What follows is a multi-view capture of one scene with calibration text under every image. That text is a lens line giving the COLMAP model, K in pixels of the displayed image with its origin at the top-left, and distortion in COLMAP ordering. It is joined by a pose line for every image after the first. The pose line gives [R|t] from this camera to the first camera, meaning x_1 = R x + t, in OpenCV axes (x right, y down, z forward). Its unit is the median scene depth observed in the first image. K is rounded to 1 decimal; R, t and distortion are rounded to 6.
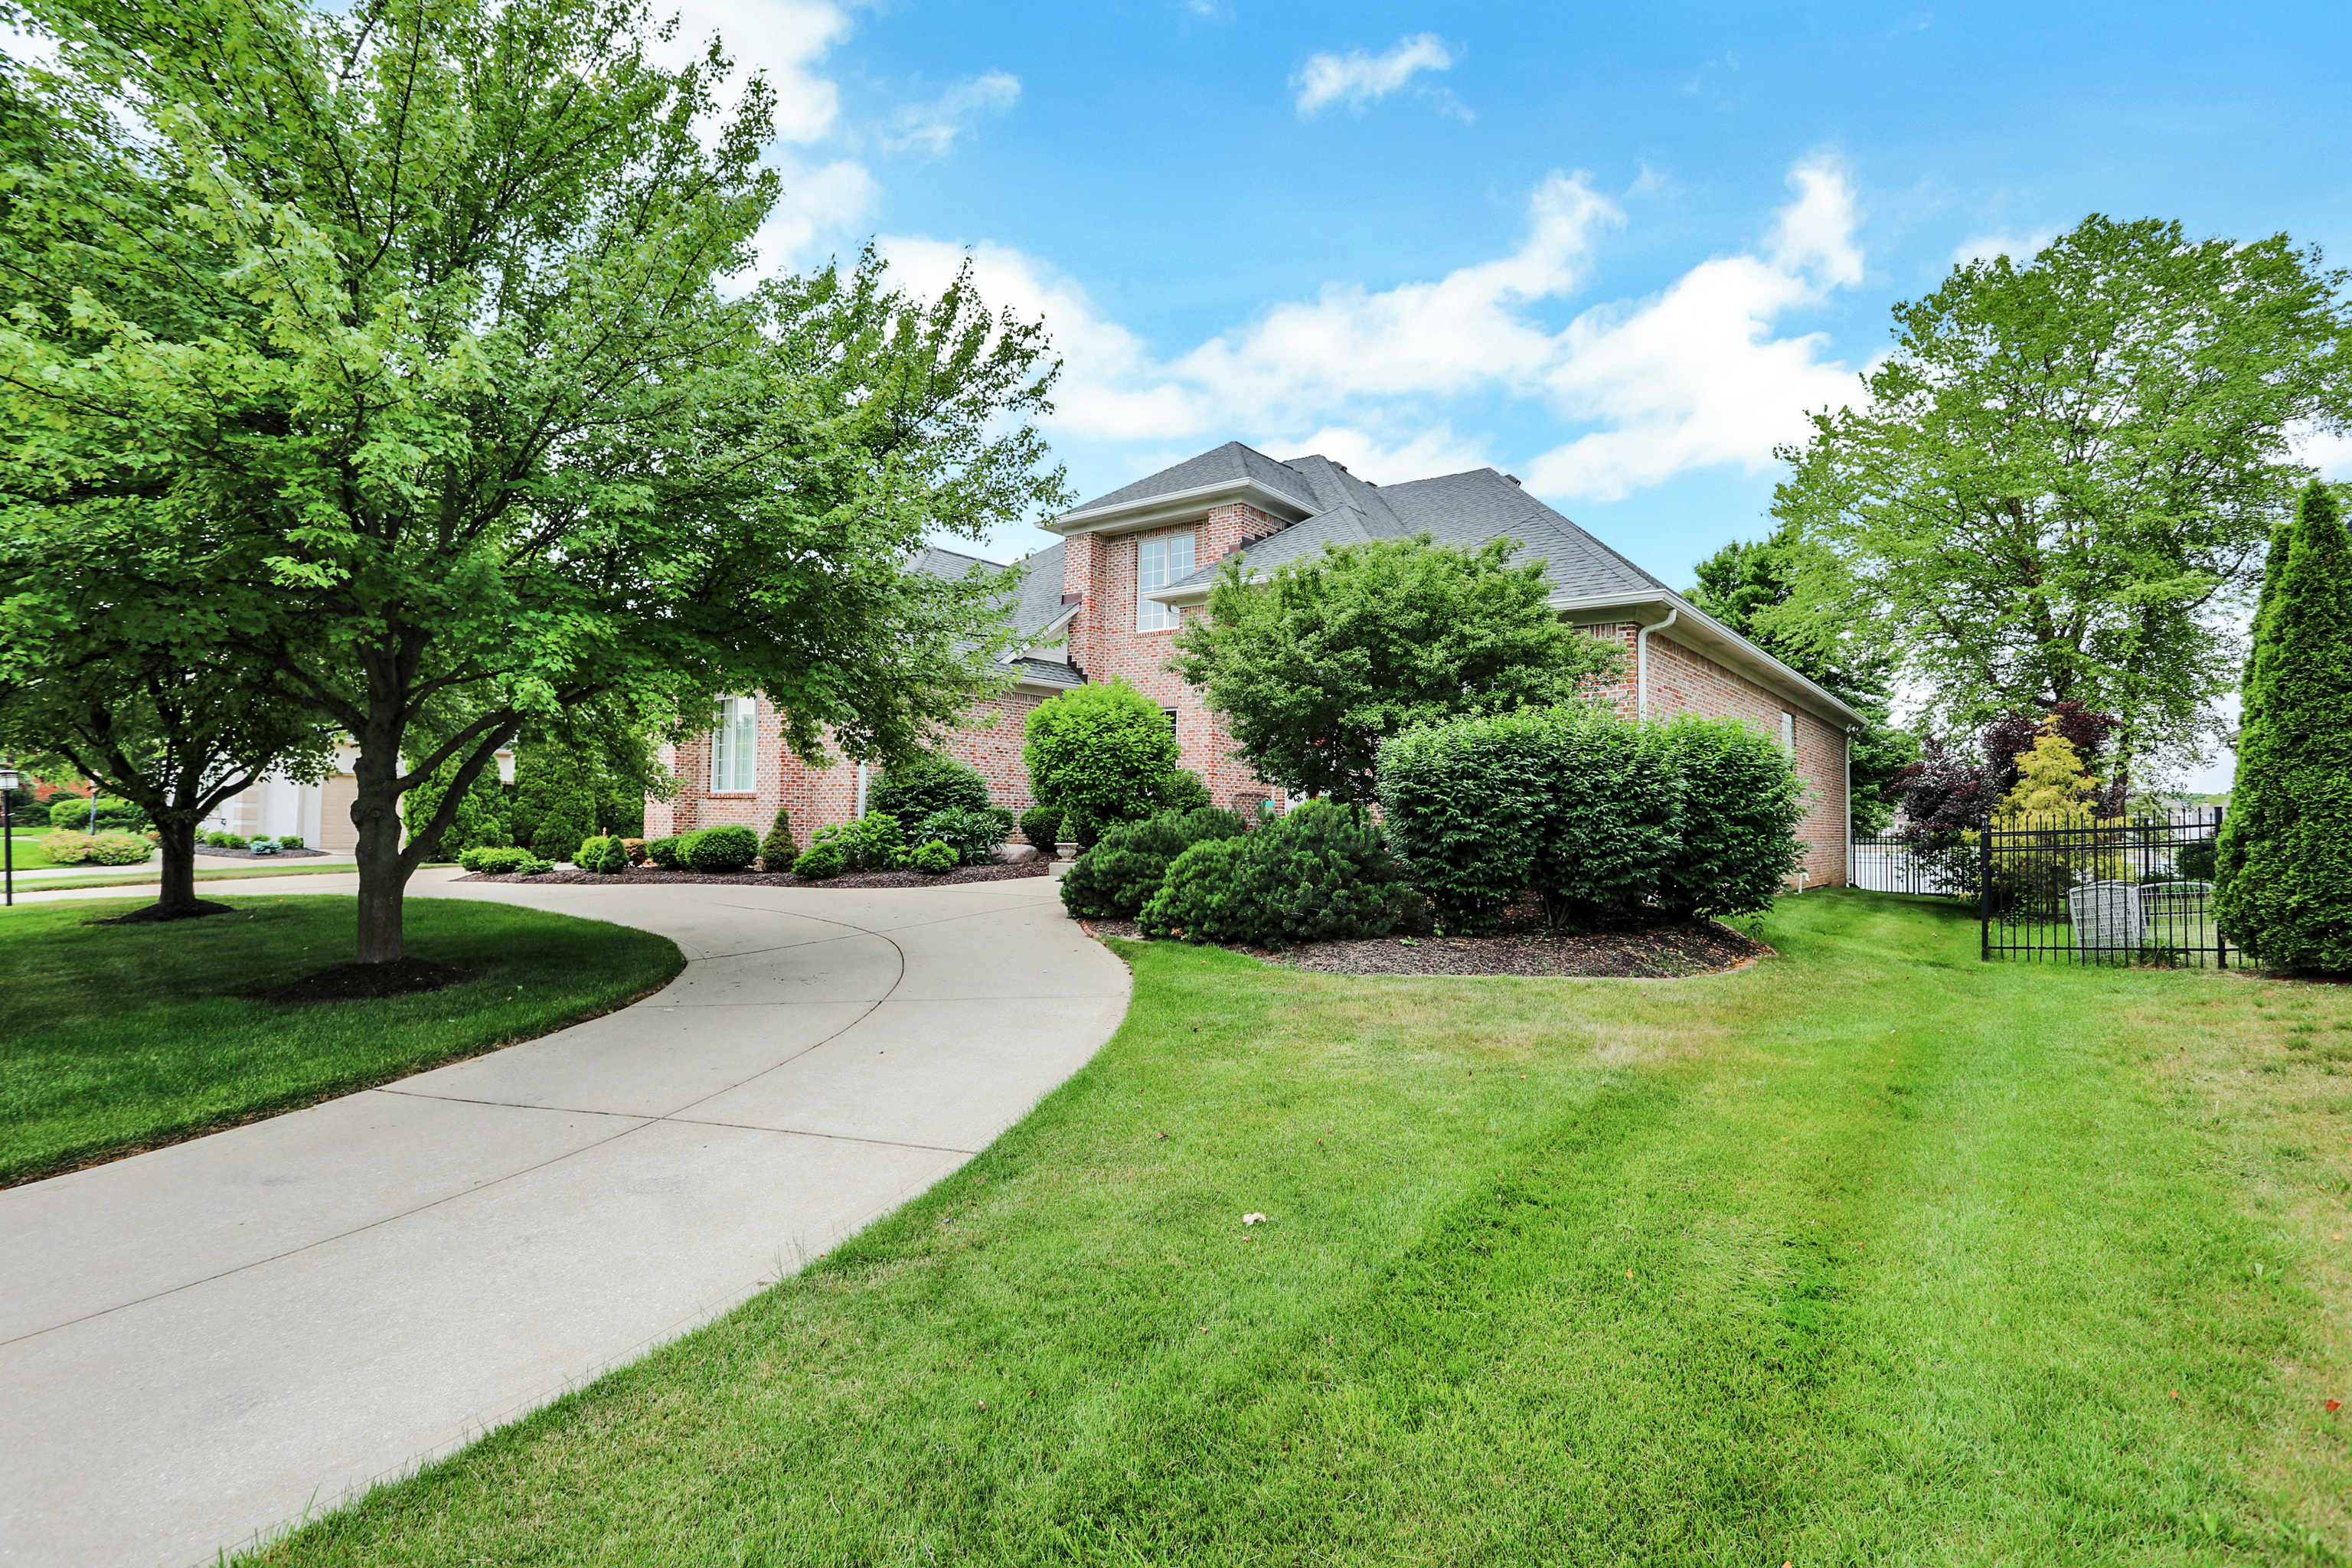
lens RADIAL K [[1192.9, 0, 1160.7], [0, 1192.9, 781.0], [0, 0, 1]] dist [-0.080684, 0.036499]
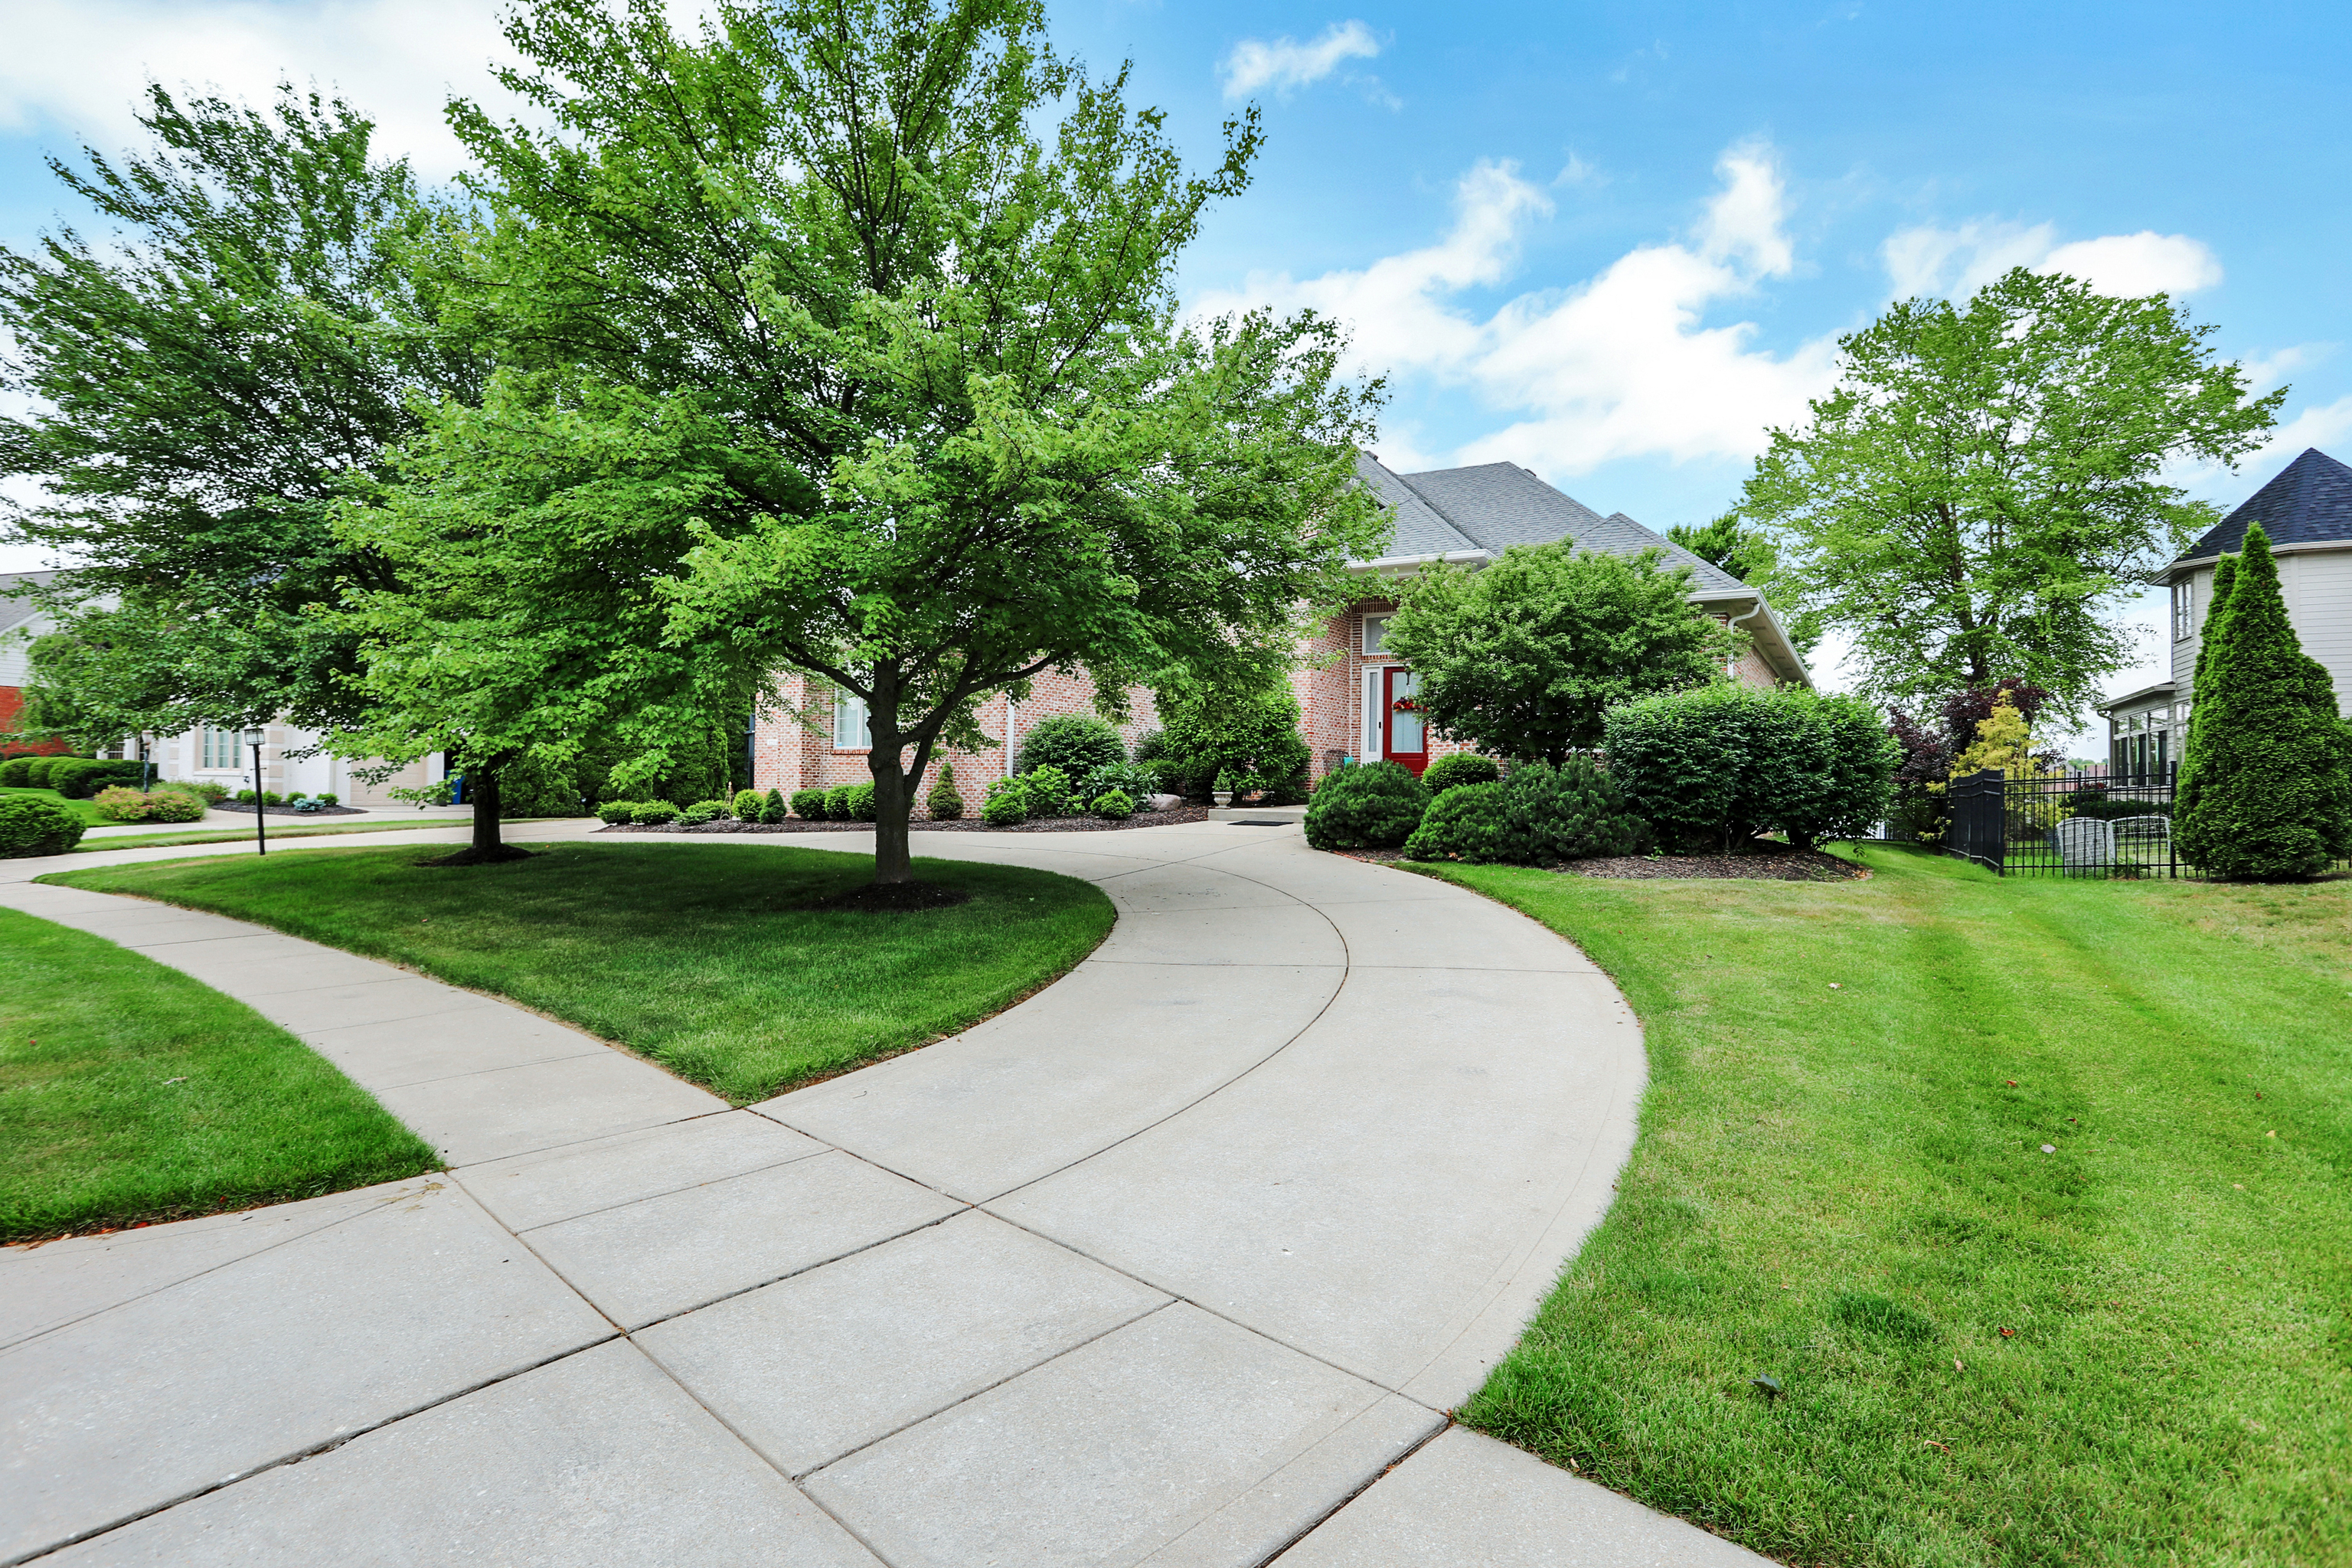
lens RADIAL K [[1192.9, 0, 1160.7], [0, 1192.9, 781.0], [0, 0, 1]] dist [-0.080684, 0.036499]
pose [[0.993799, -0.000338, 0.111193, -0.403277], [-0.003299, 0.999466, 0.032523, 0.005443], [-0.111144, -0.032689, 0.993267, -0.212805]]
